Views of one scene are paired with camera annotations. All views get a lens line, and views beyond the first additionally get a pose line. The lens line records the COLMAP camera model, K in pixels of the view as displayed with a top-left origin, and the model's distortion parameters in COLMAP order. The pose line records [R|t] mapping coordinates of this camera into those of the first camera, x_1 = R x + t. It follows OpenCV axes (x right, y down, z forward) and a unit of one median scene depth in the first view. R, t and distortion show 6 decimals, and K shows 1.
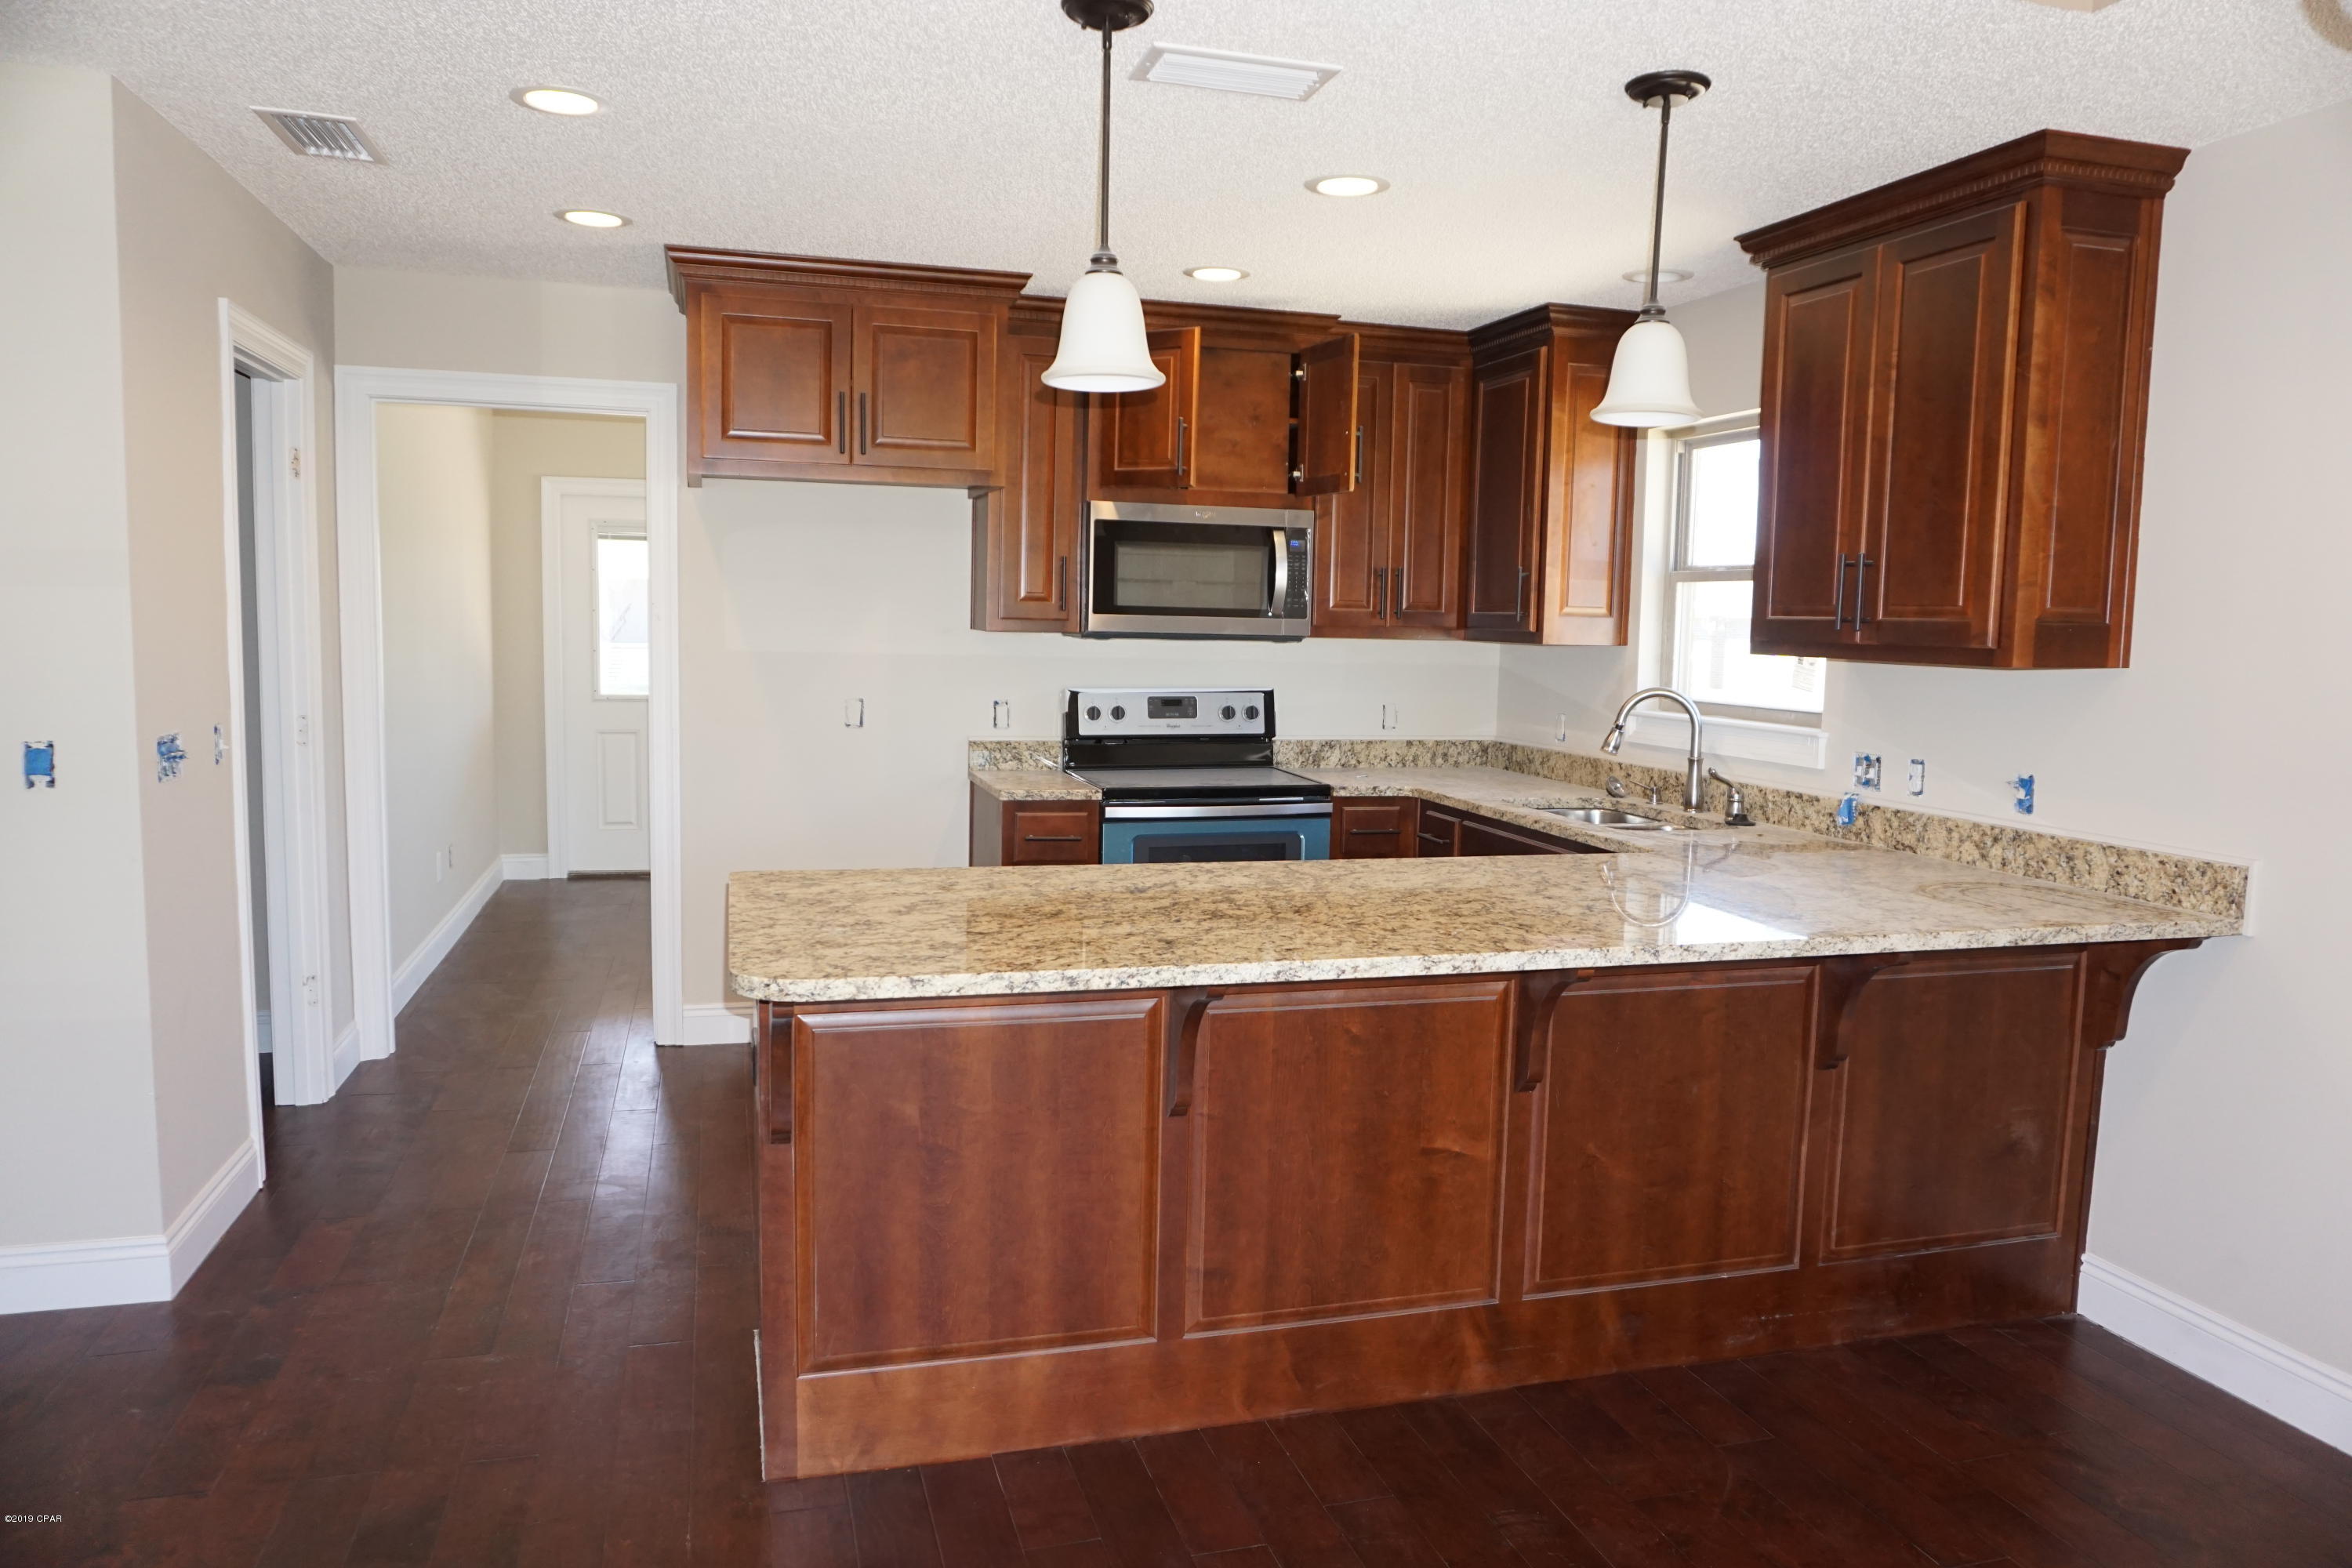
lens RADIAL K [[1568.0, 0, 1174.2], [0, 1568.0, 774.8], [0, 0, 1]] dist [-0.035514, 0.002377]
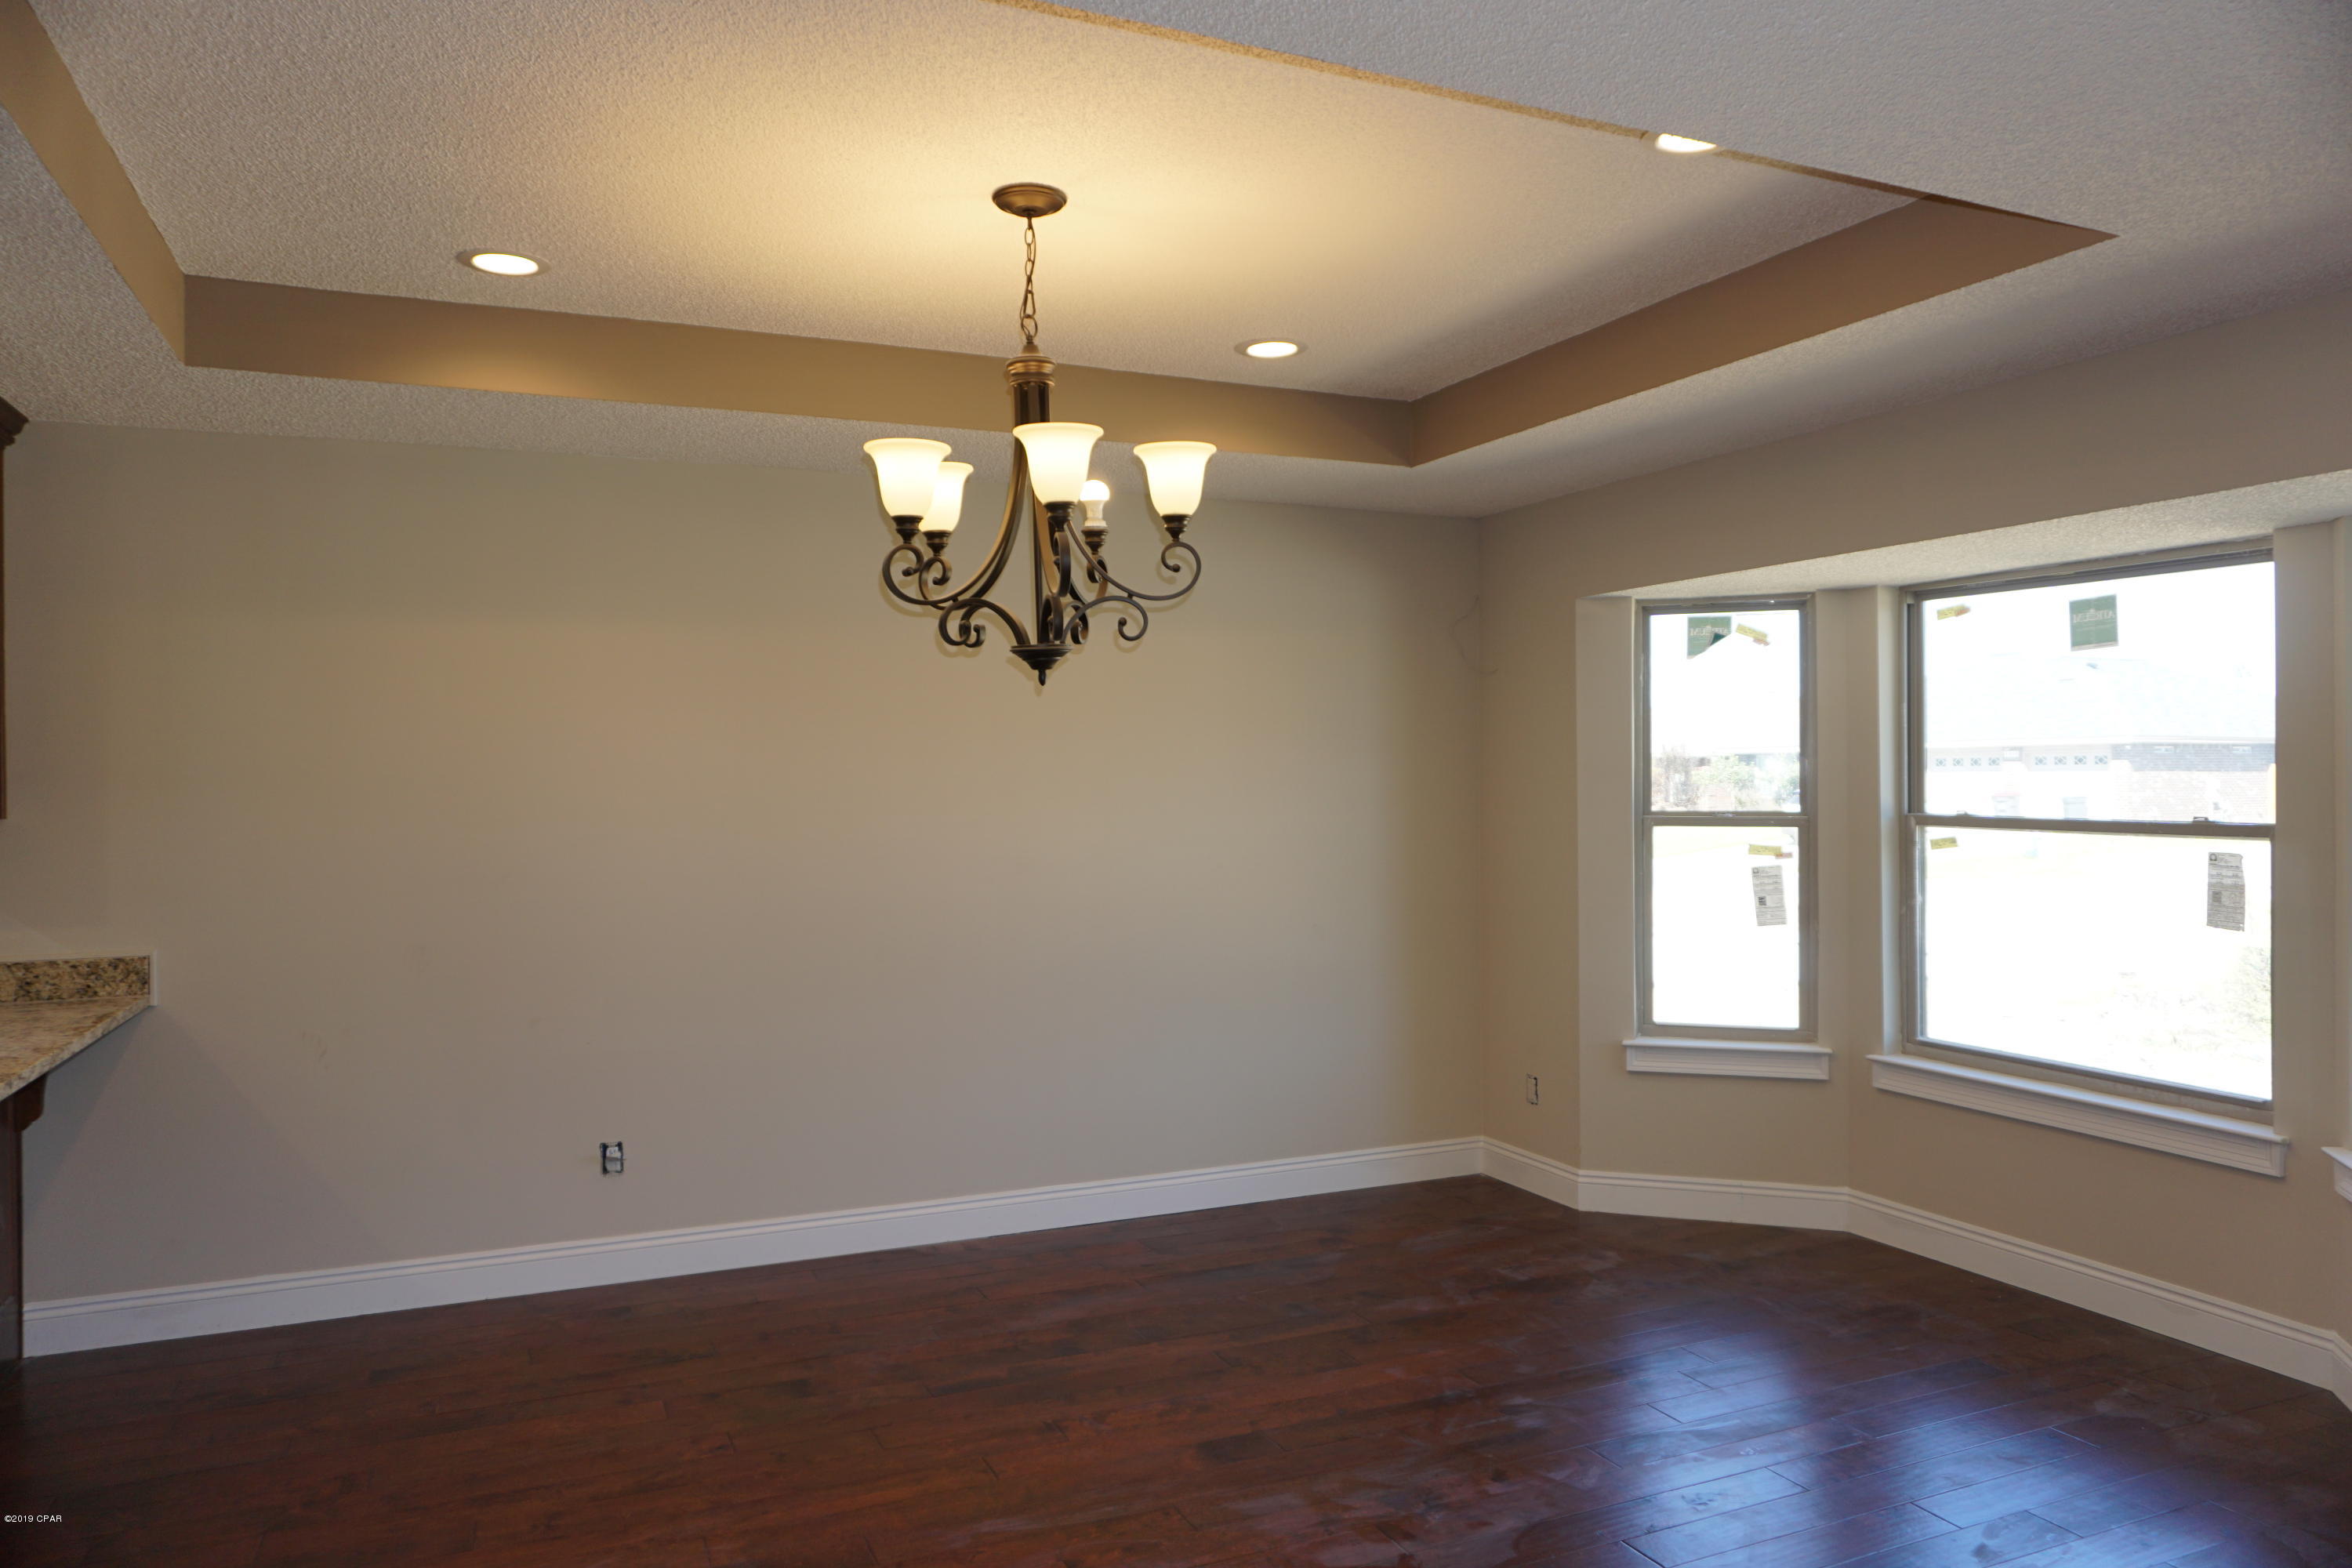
lens RADIAL K [[1568.0, 0, 1174.2], [0, 1568.0, 774.8], [0, 0, 1]] dist [-0.035514, 0.002377]
pose [[-0.135702, -0.023297, 0.990476, -0.757066], [0.105153, 0.993738, 0.037780, -0.054419], [-0.985154, 0.109278, -0.132403, 0.246392]]
